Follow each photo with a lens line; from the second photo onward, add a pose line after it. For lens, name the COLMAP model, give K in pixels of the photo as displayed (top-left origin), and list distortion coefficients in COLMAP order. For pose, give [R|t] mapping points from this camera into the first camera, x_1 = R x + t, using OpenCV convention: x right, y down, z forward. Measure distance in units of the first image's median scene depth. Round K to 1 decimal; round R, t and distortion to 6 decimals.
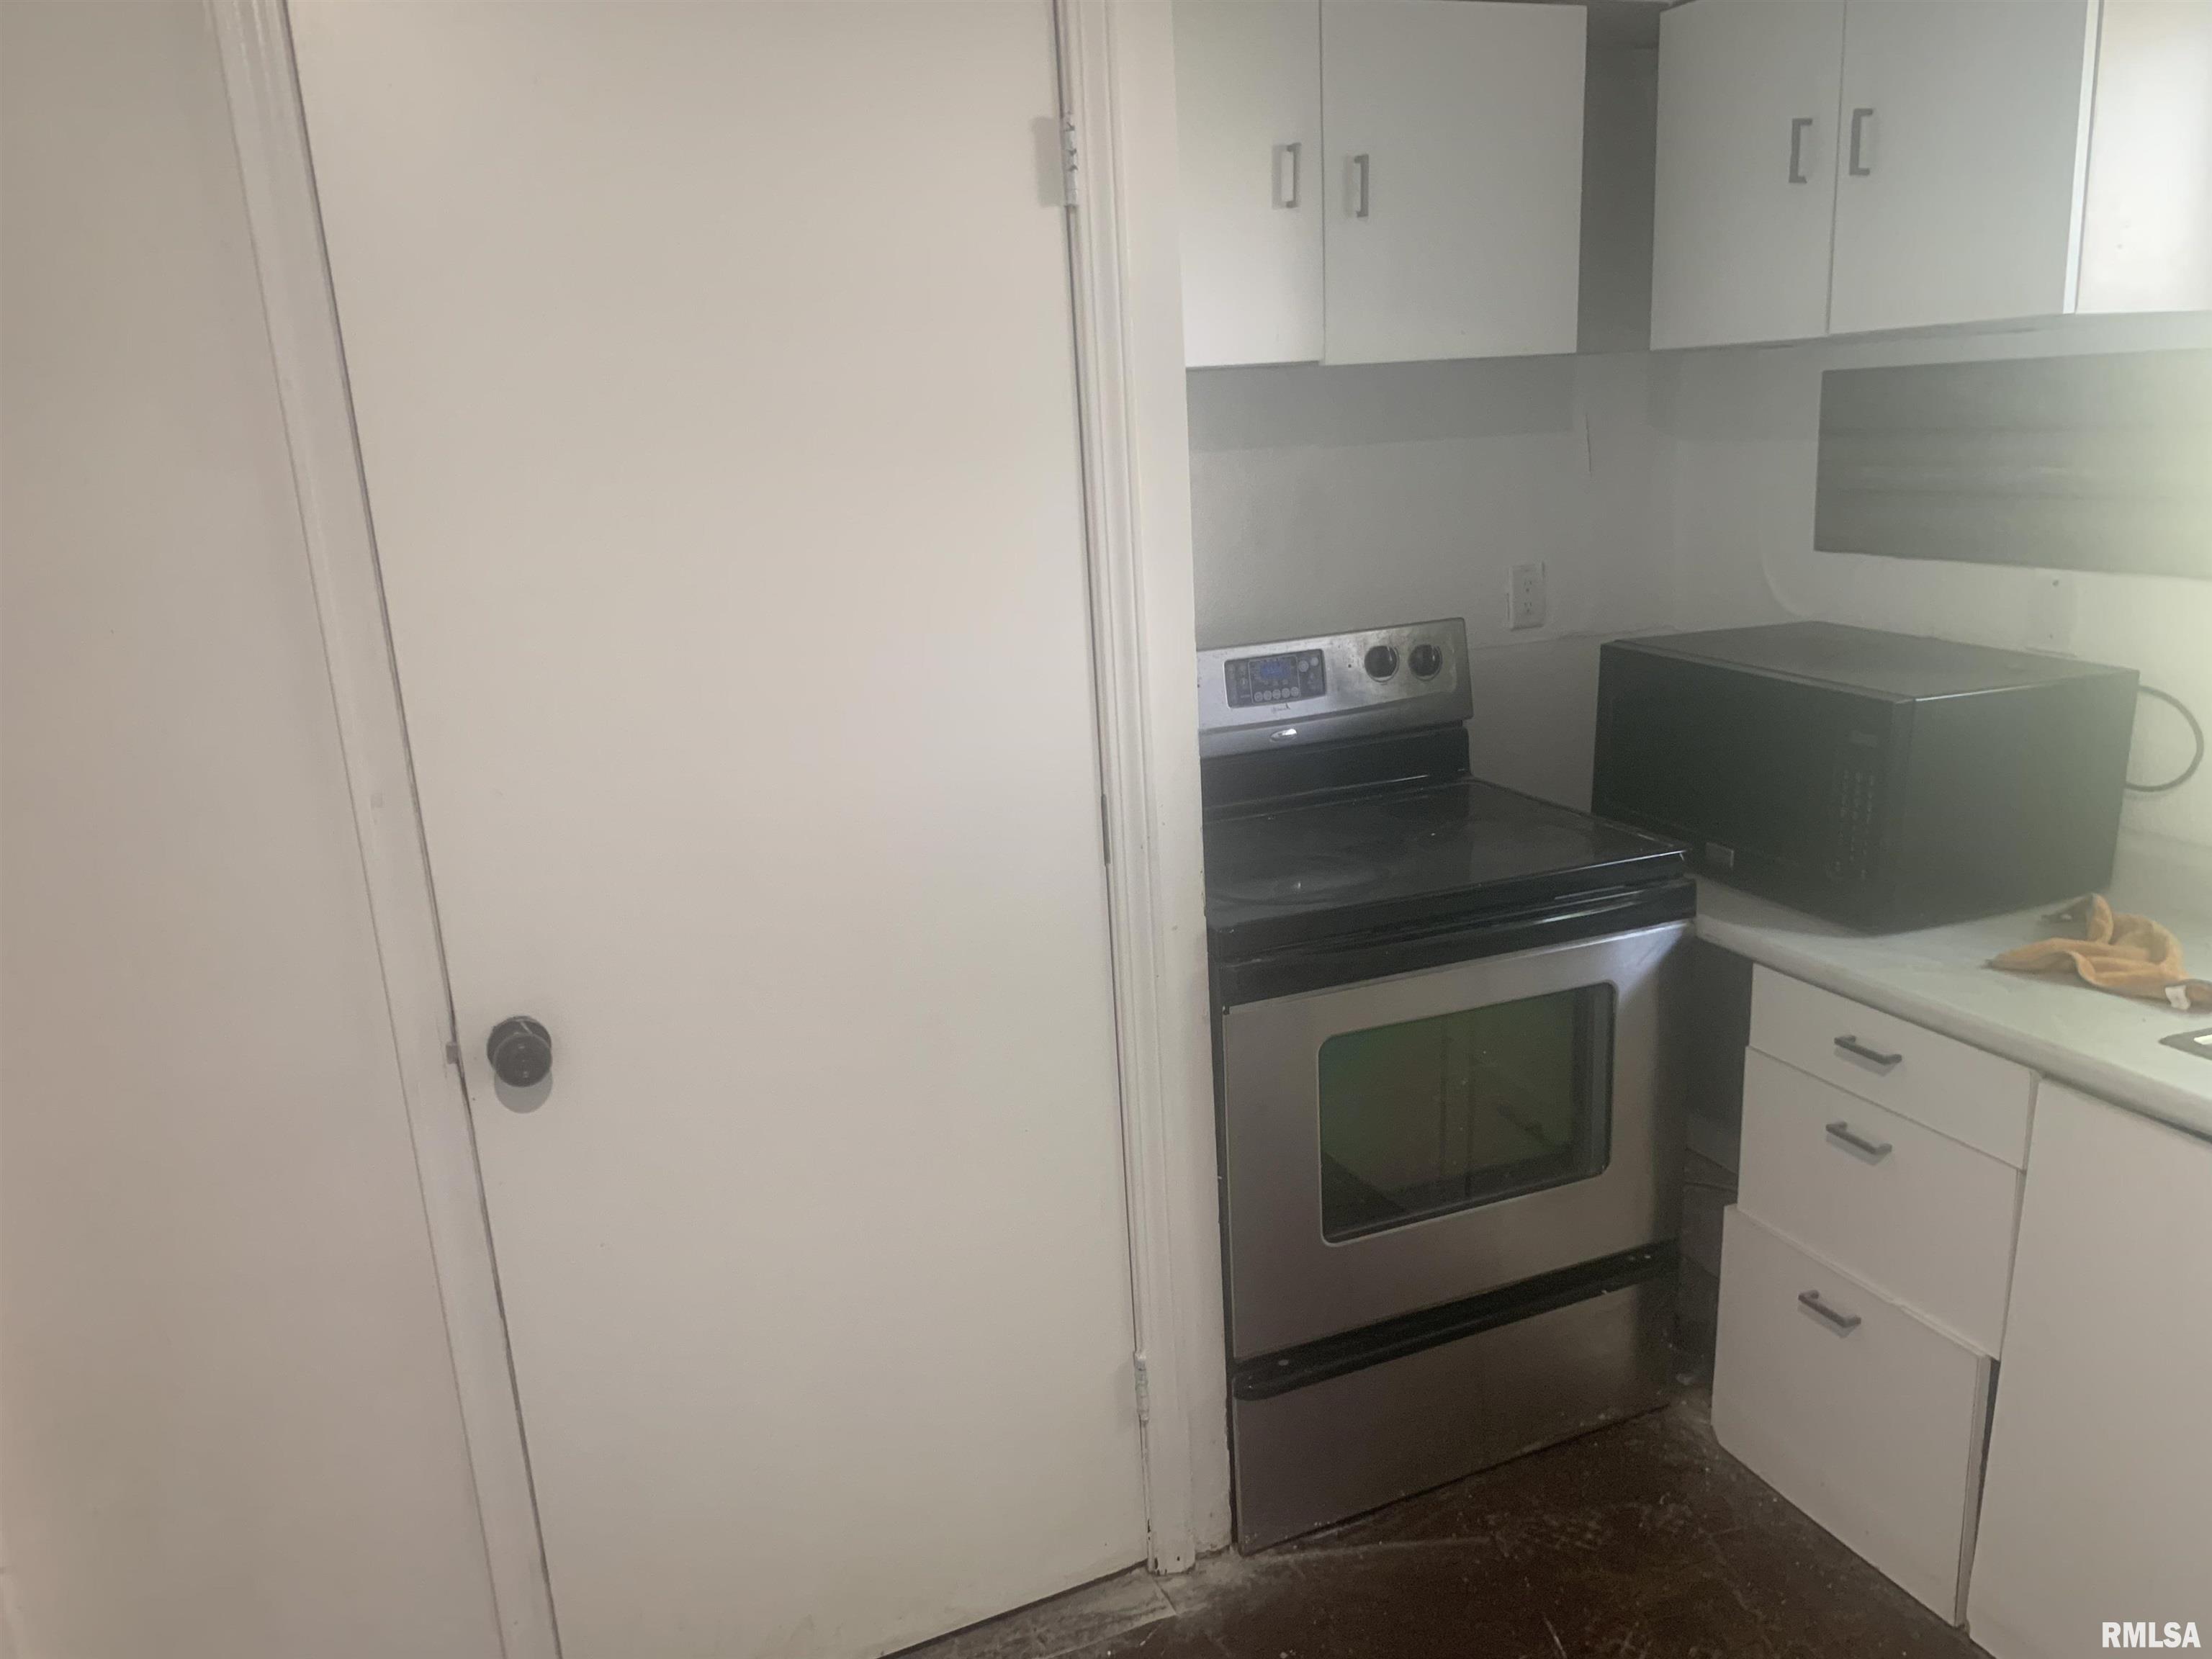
lens RADIAL K [[1692.1, 0, 1110.6], [0, 1692.1, 839.0], [0, 0, 1]] dist [0.031146, -0.045932]
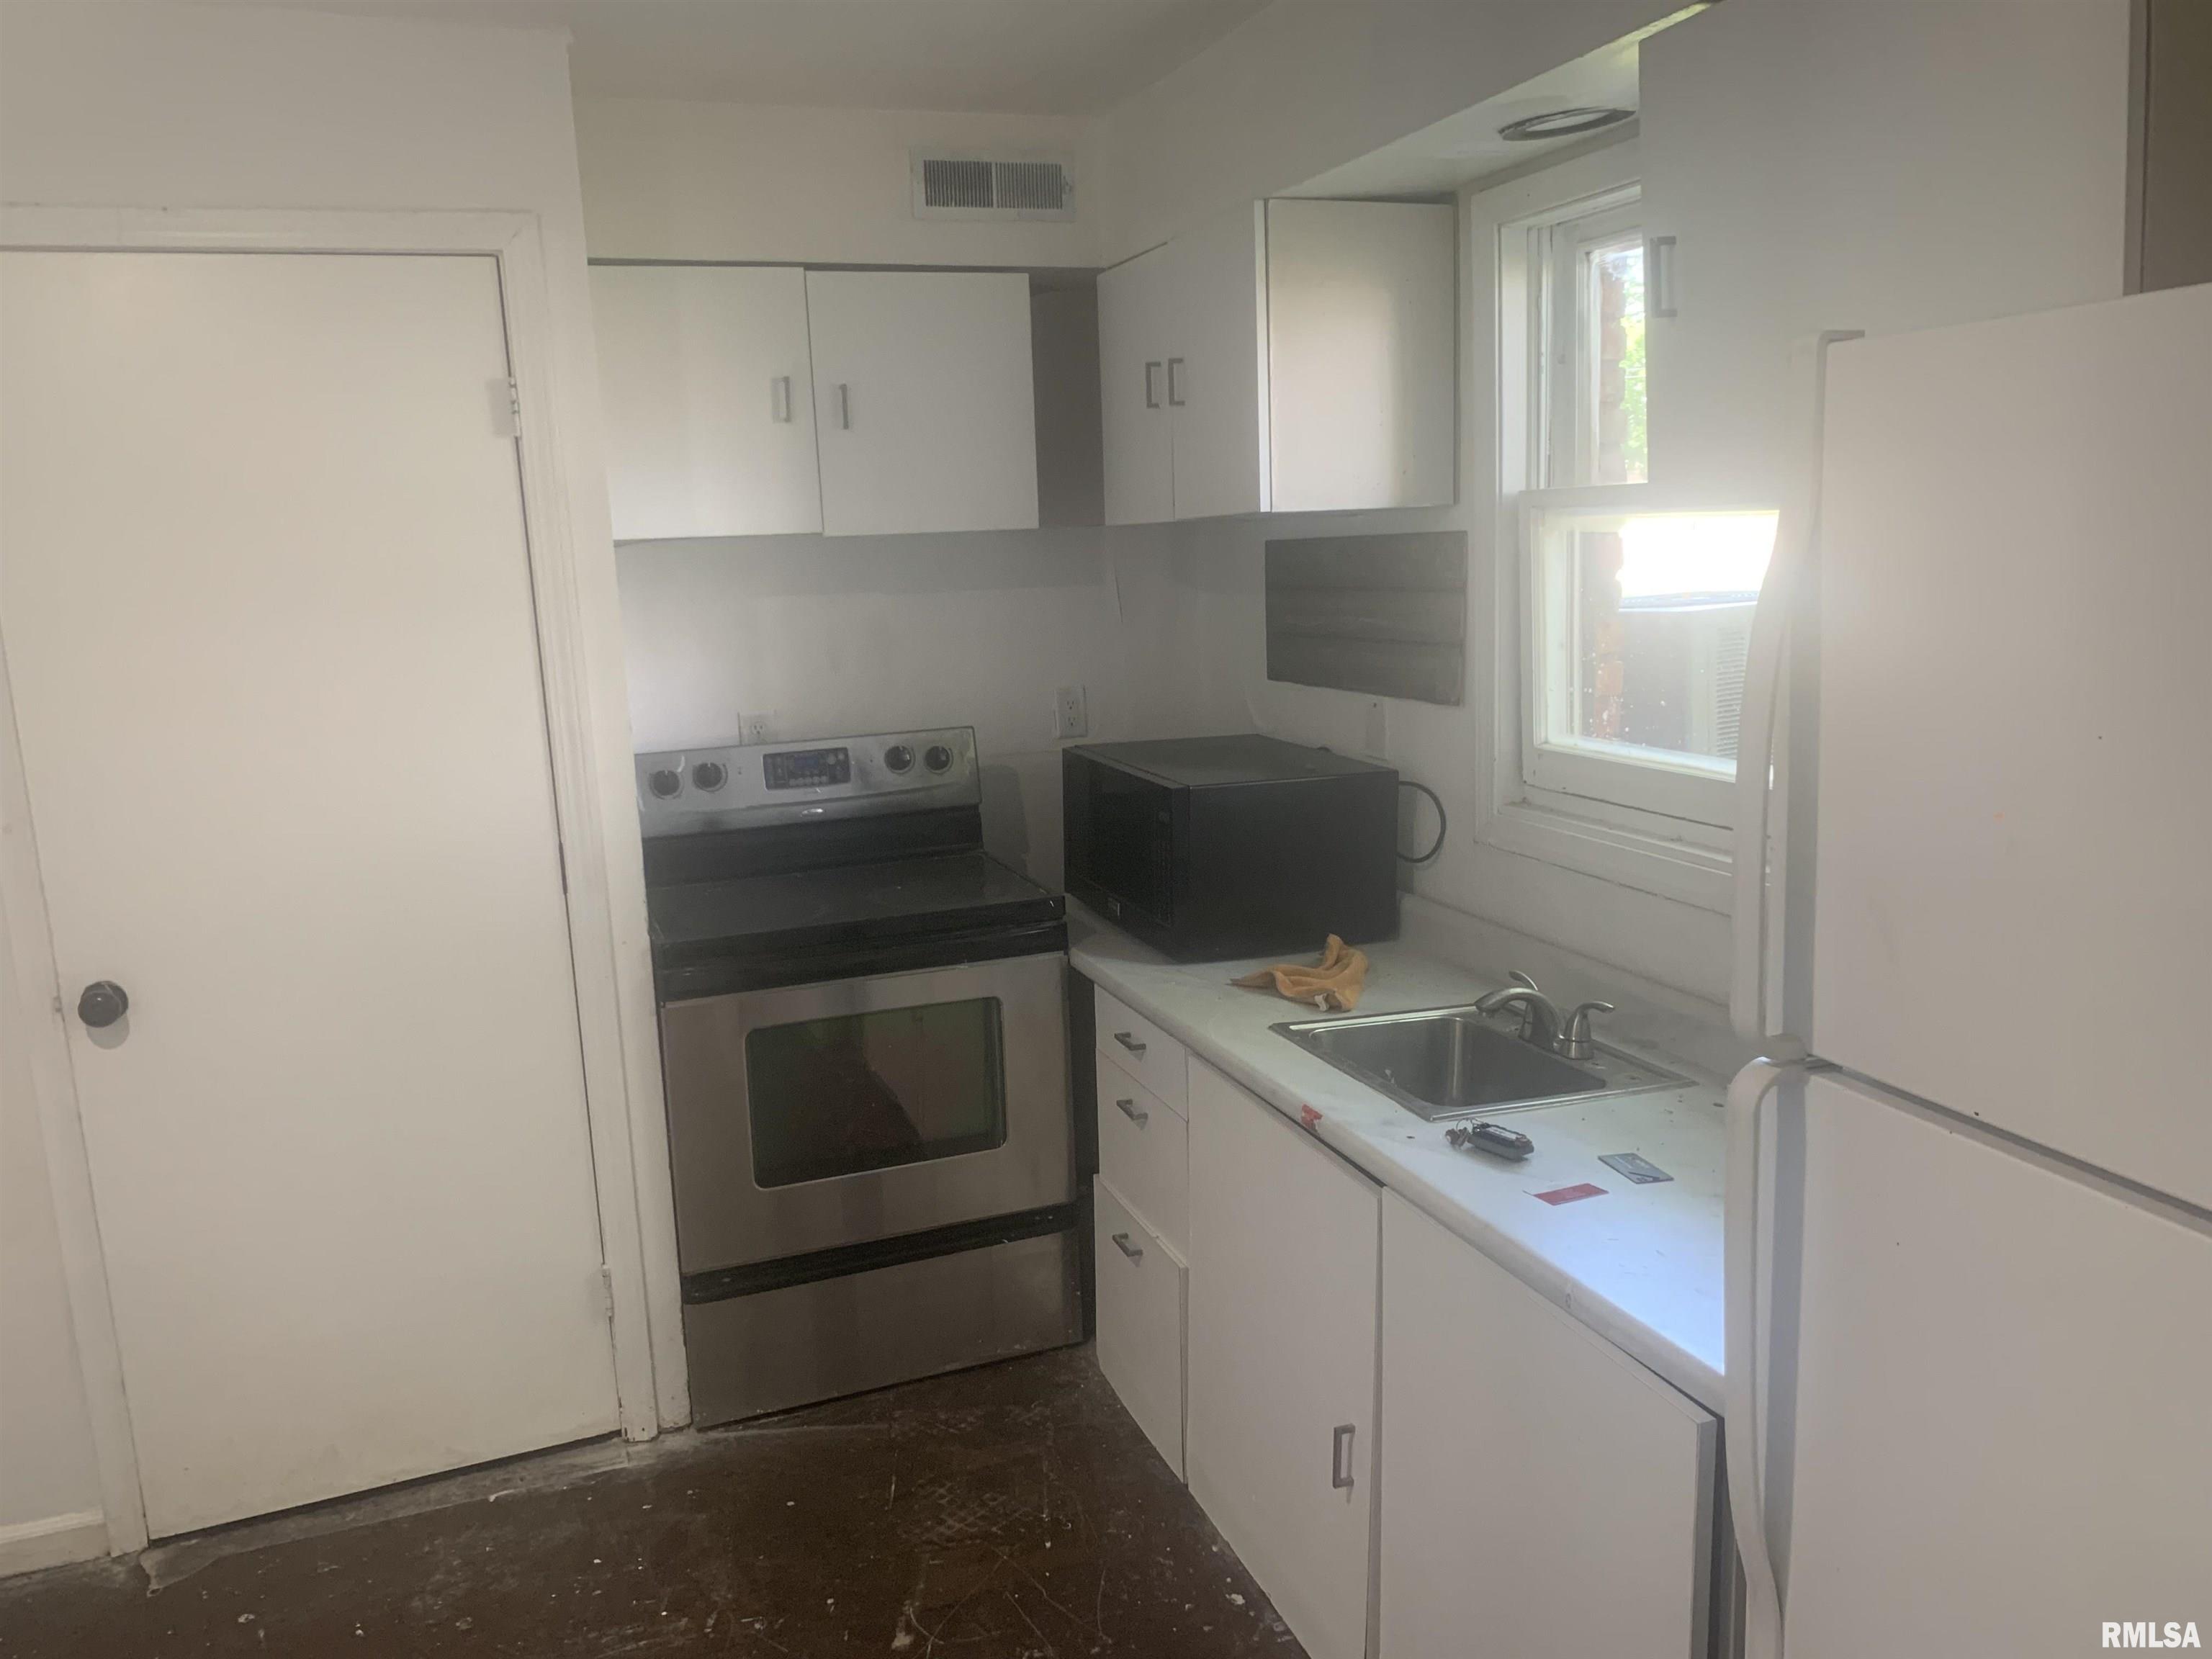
lens RADIAL K [[1692.1, 0, 1082.9], [0, 1692.1, 827.0], [0, 0, 1]] dist [0.031146, -0.045932]
pose [[0.998716, 0.016662, -0.047837, 0.424700], [-0.020391, 0.996700, -0.078571, 0.053989], [0.046370, 0.079446, 0.995760, -0.322953]]
